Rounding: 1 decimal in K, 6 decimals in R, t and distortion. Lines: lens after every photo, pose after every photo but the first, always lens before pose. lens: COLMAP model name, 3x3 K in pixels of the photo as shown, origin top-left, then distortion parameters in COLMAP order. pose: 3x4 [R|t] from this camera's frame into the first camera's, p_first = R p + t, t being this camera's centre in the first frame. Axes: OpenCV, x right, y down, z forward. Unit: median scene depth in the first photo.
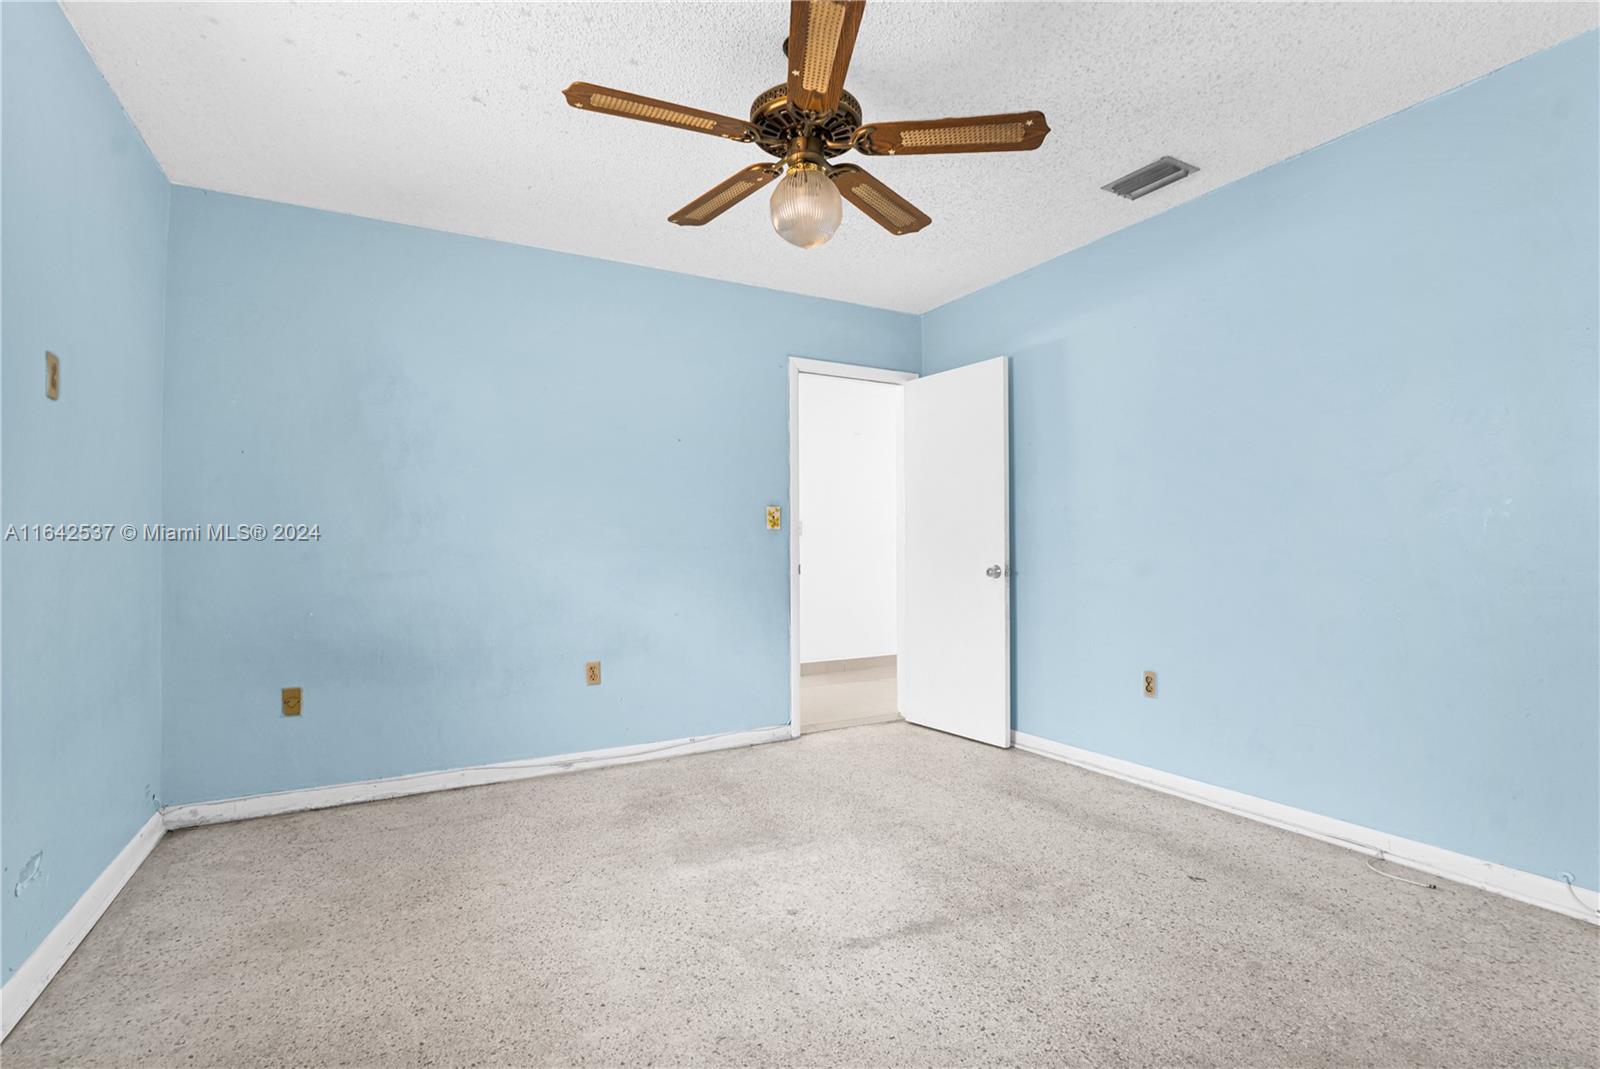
lens RADIAL K [[715.8, 0, 786.3], [0, 715.8, 534.4], [0, 0, 1]] dist [-0.001984, 0.000963]
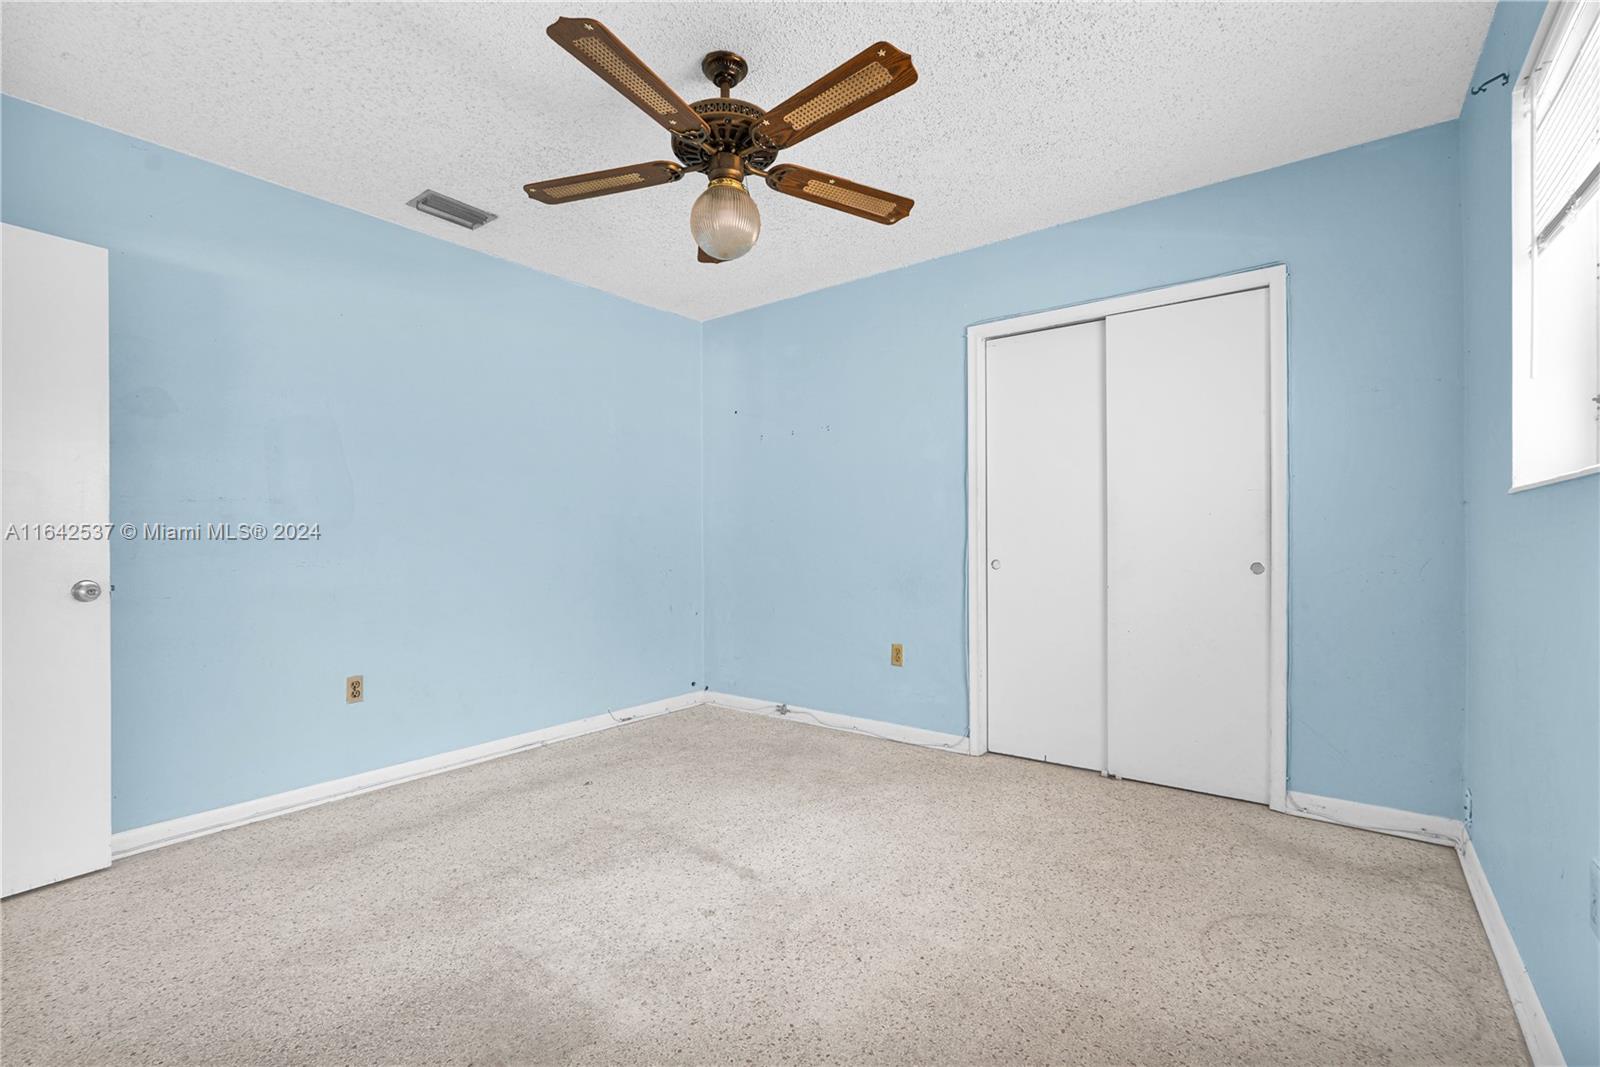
lens RADIAL K [[715.8, 0, 786.5], [0, 715.8, 542.4], [0, 0, 1]] dist [-0.001984, 0.000963]
pose [[-0.372793, 0.006313, 0.927893, -0.779896], [-0.008020, 0.999918, -0.010025, 0.018407], [-0.927880, -0.011179, -0.372712, 1.041174]]
